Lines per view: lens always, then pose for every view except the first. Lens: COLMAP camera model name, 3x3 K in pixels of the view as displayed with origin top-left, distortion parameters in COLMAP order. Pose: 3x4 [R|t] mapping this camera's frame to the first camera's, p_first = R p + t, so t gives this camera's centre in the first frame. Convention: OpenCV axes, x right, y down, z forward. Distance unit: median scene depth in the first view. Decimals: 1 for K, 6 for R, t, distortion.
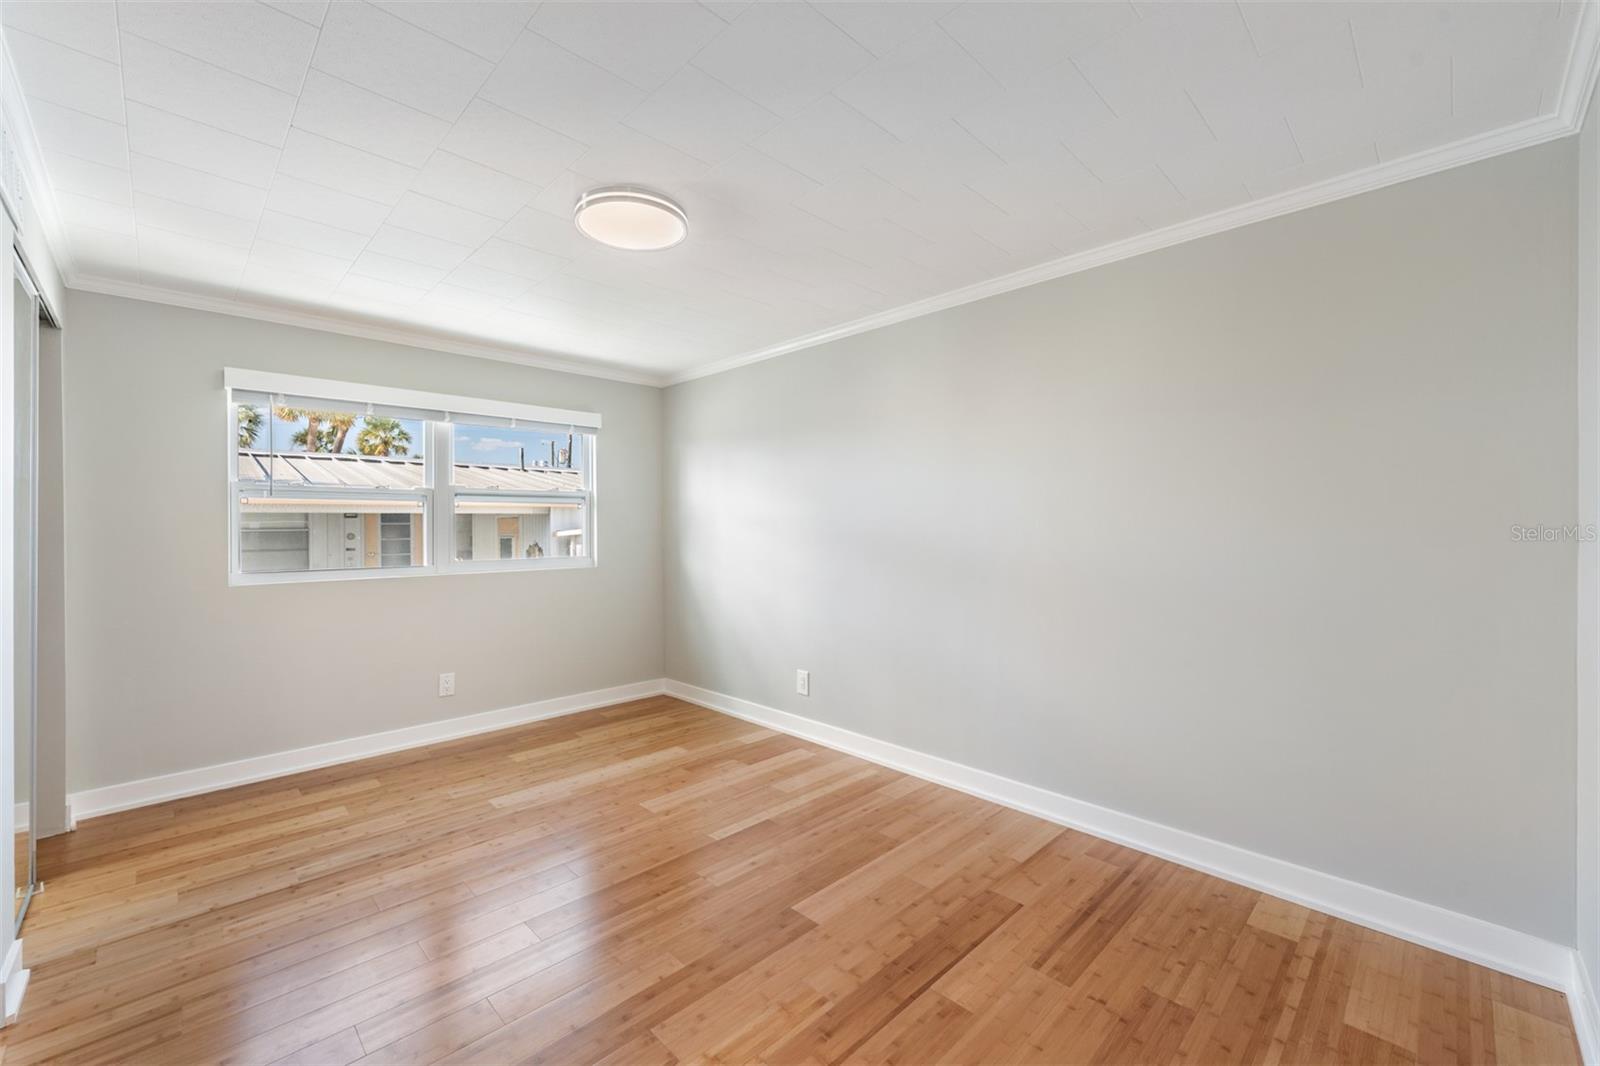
lens RADIAL K [[645.4, 0, 800.6], [0, 645.4, 530.4], [0, 0, 1]] dist [-0.003769, 0.000462]
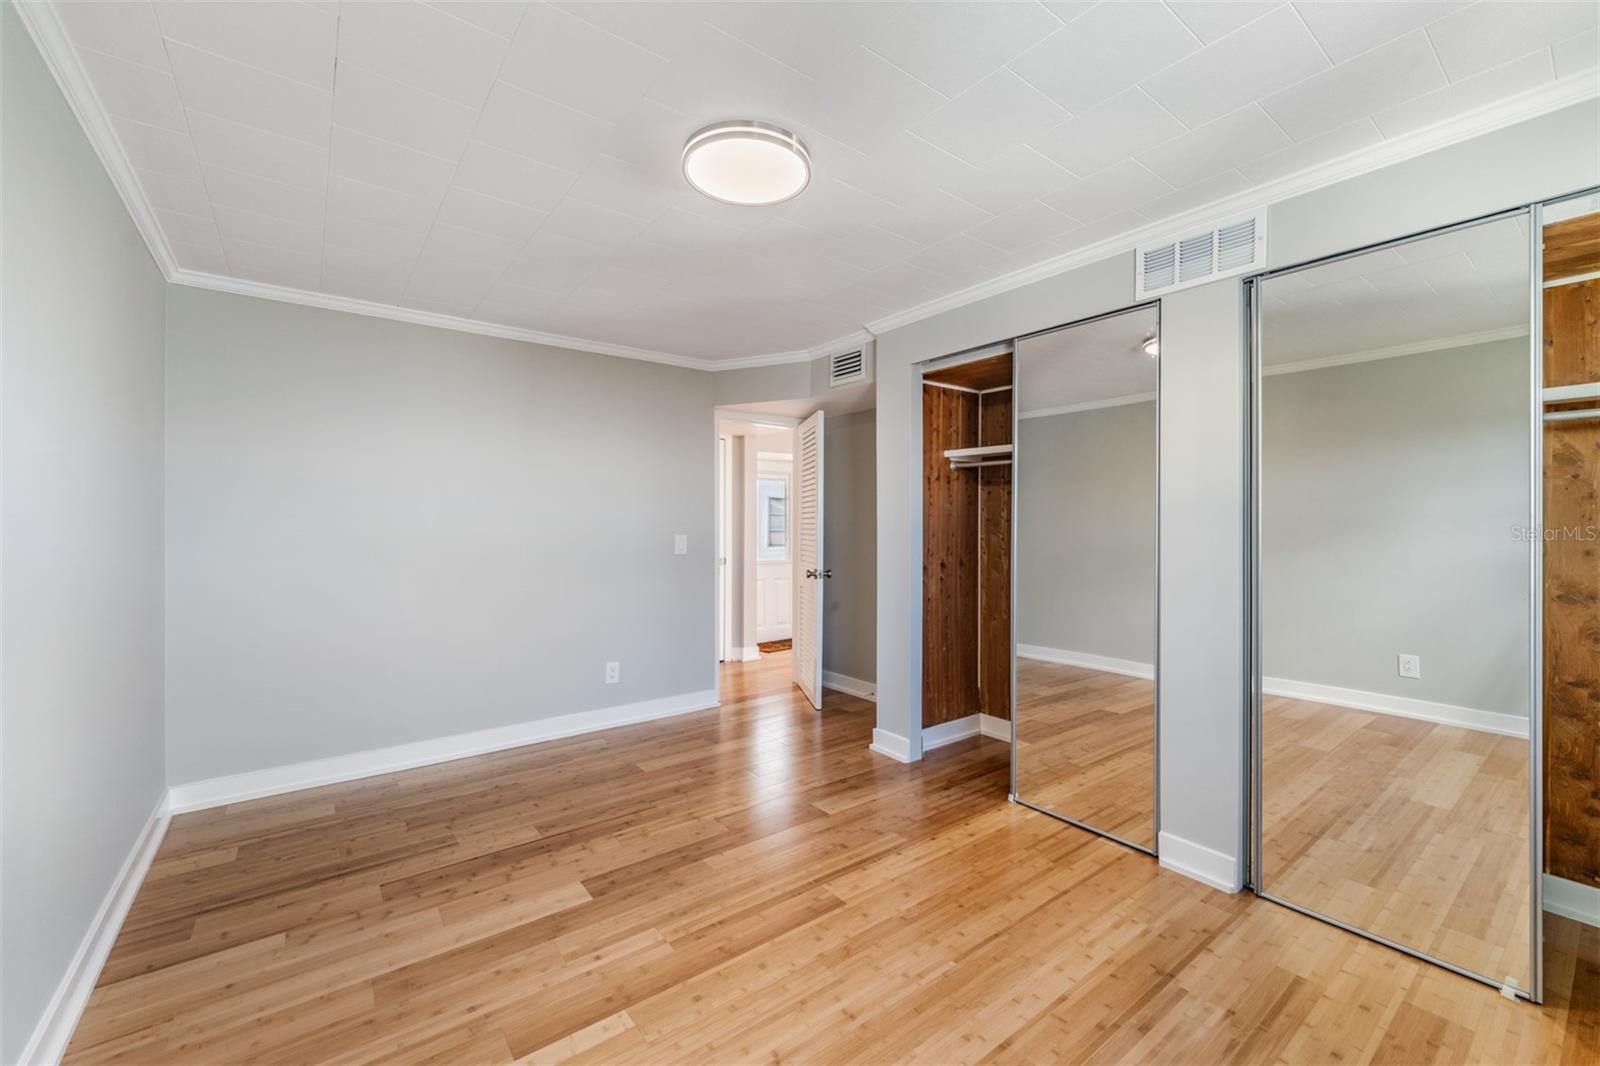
lens RADIAL K [[645.4, 0, 798.7], [0, 645.4, 529.2], [0, 0, 1]] dist [-0.003769, 0.000462]
pose [[-0.992476, 0.000101, 0.122437, -0.461957], [0.000586, 0.999992, 0.003927, -0.002541], [-0.122436, 0.003969, -0.992469, 1.967250]]
